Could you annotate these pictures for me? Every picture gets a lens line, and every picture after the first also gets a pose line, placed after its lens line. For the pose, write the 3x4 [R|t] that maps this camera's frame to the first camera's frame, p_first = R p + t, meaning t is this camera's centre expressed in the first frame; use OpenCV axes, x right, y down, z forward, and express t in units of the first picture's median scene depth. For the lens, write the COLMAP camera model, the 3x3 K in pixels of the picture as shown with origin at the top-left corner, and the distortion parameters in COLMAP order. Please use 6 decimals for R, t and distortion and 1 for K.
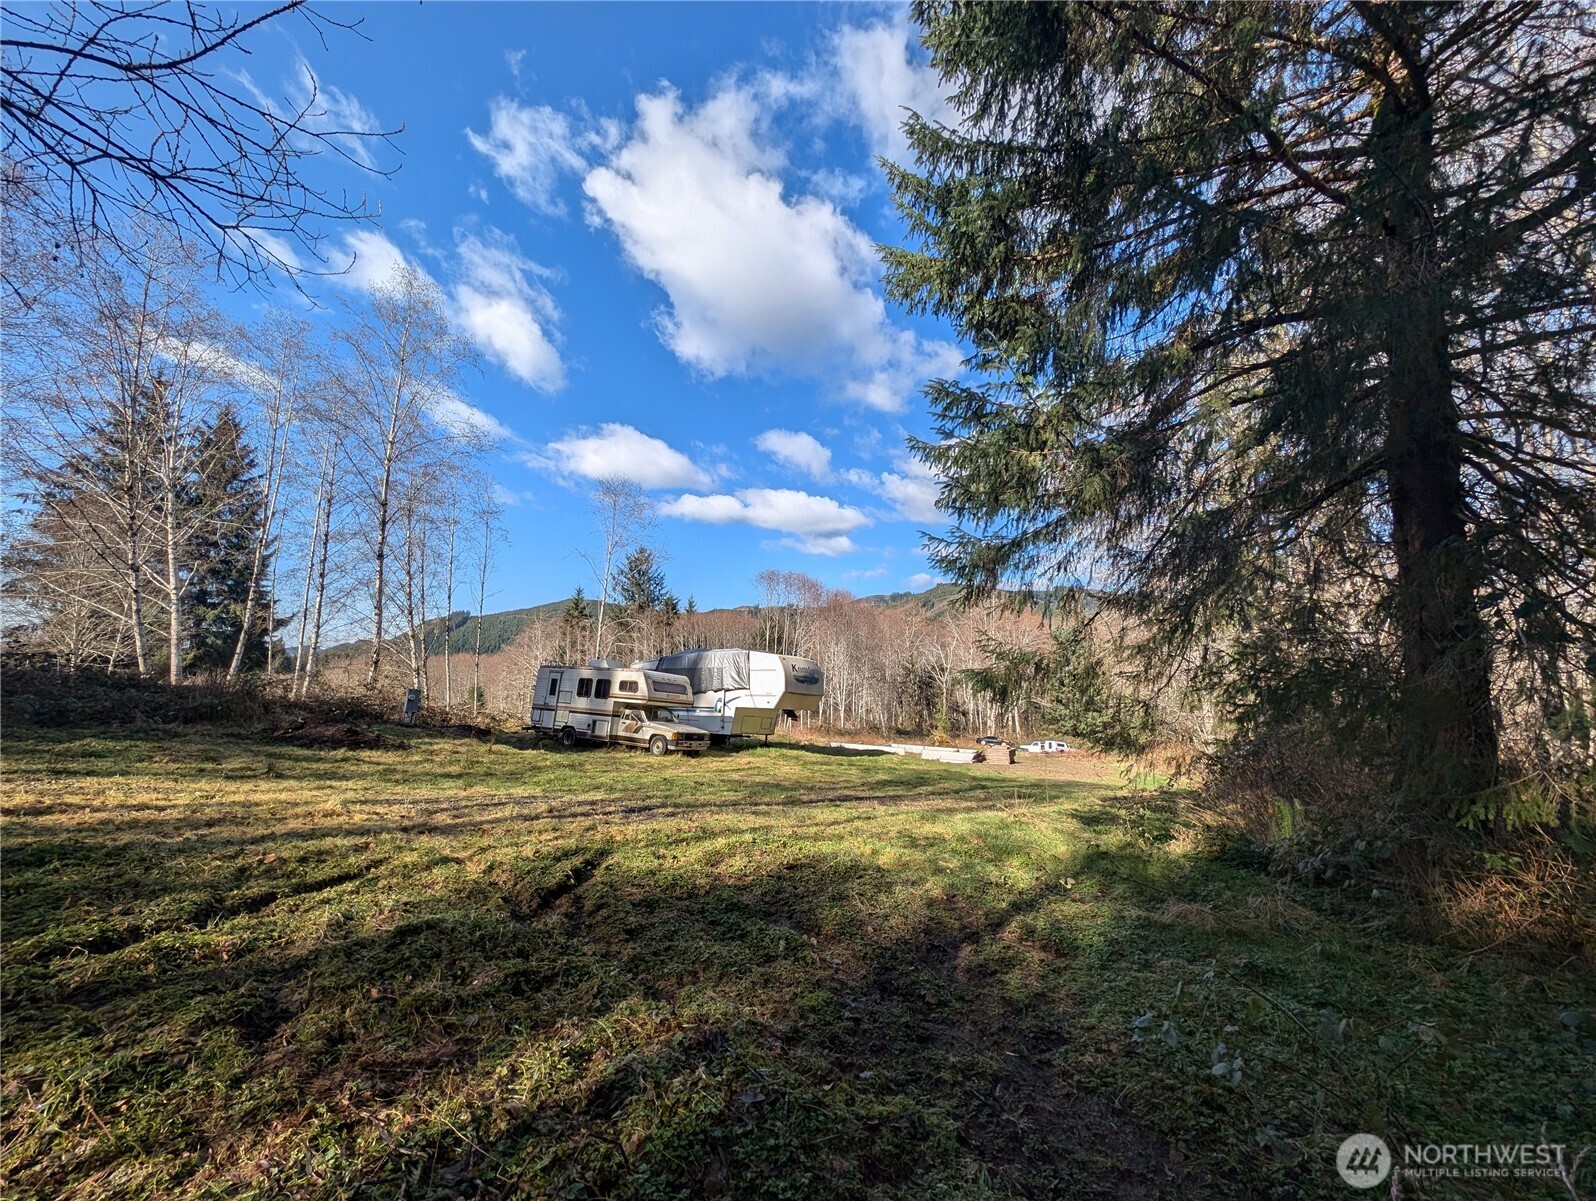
lens RADIAL K [[599.0, 0, 798.3], [0, 599.0, 600.4], [0, 0, 1]] dist [0.000884, -0.001273]
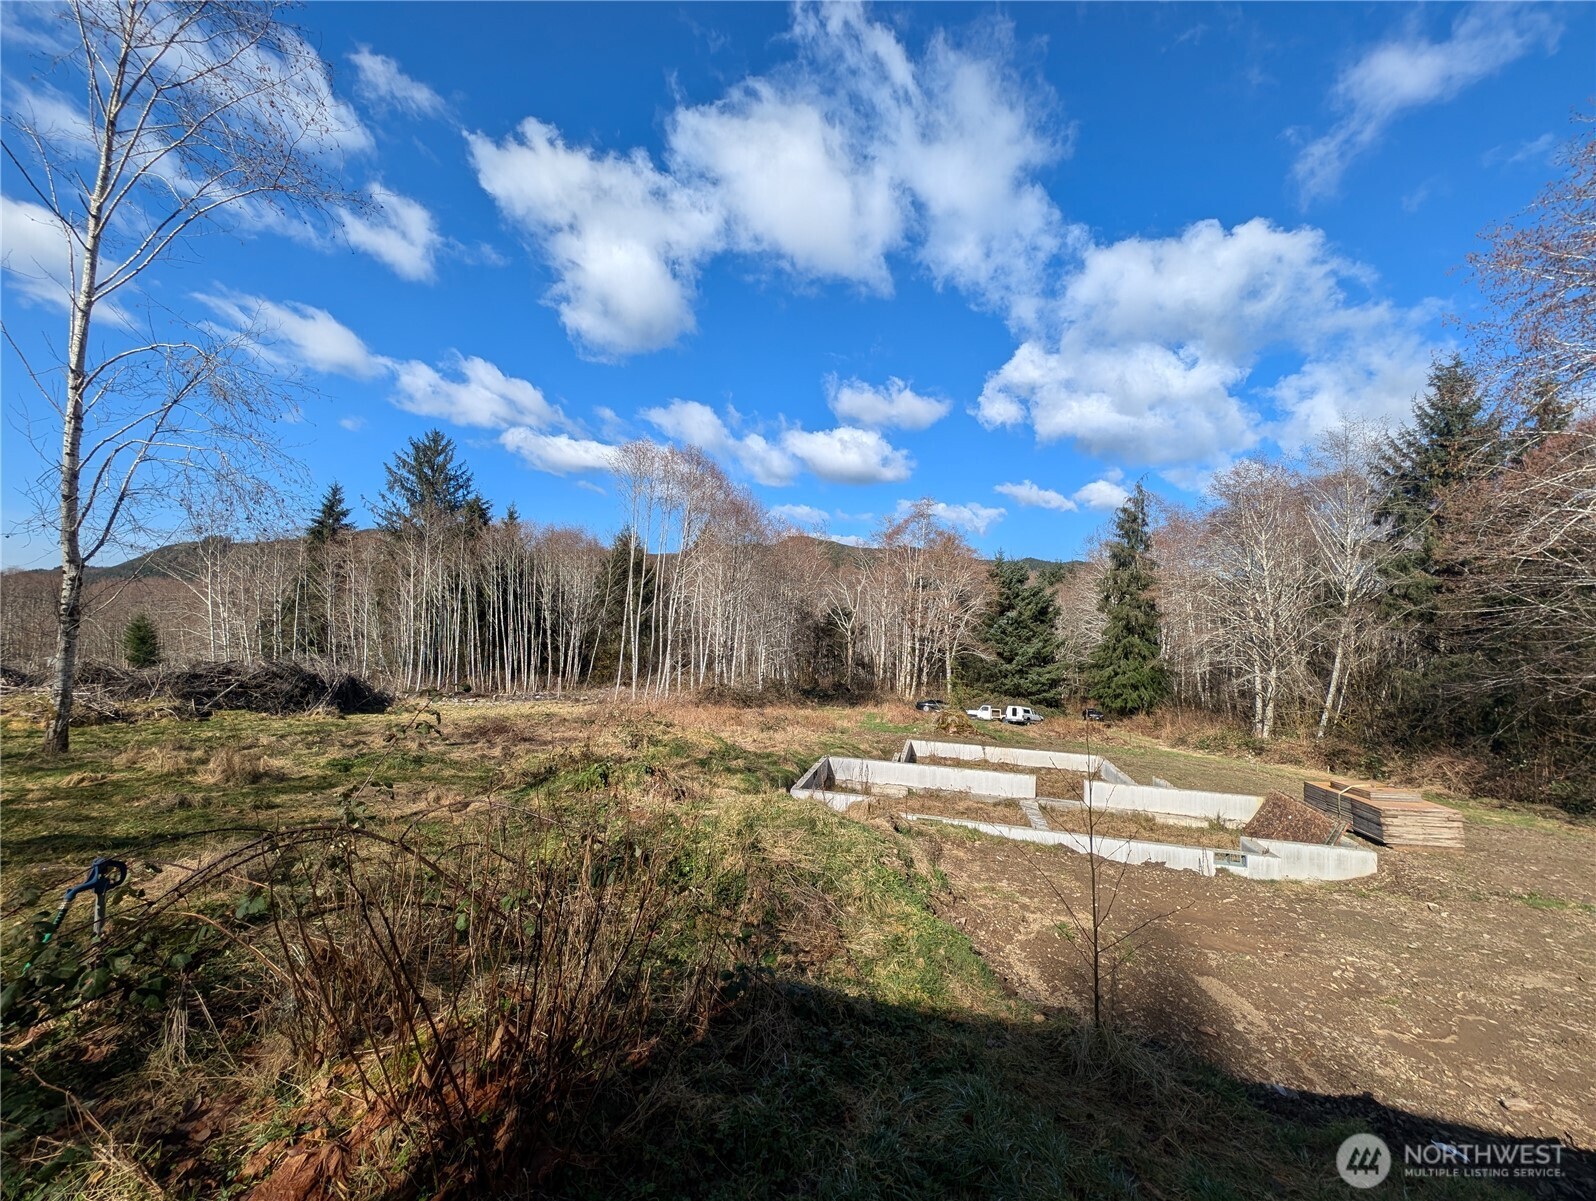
lens RADIAL K [[599.0, 0, 793.5], [0, 599.0, 600.6], [0, 0, 1]] dist [0.000884, -0.001273]
pose [[0.967044, 0.030308, 0.252799, -0.037678], [-0.050751, 0.995911, 0.074741, 0.045211], [-0.249500, -0.085107, 0.964628, 0.267546]]
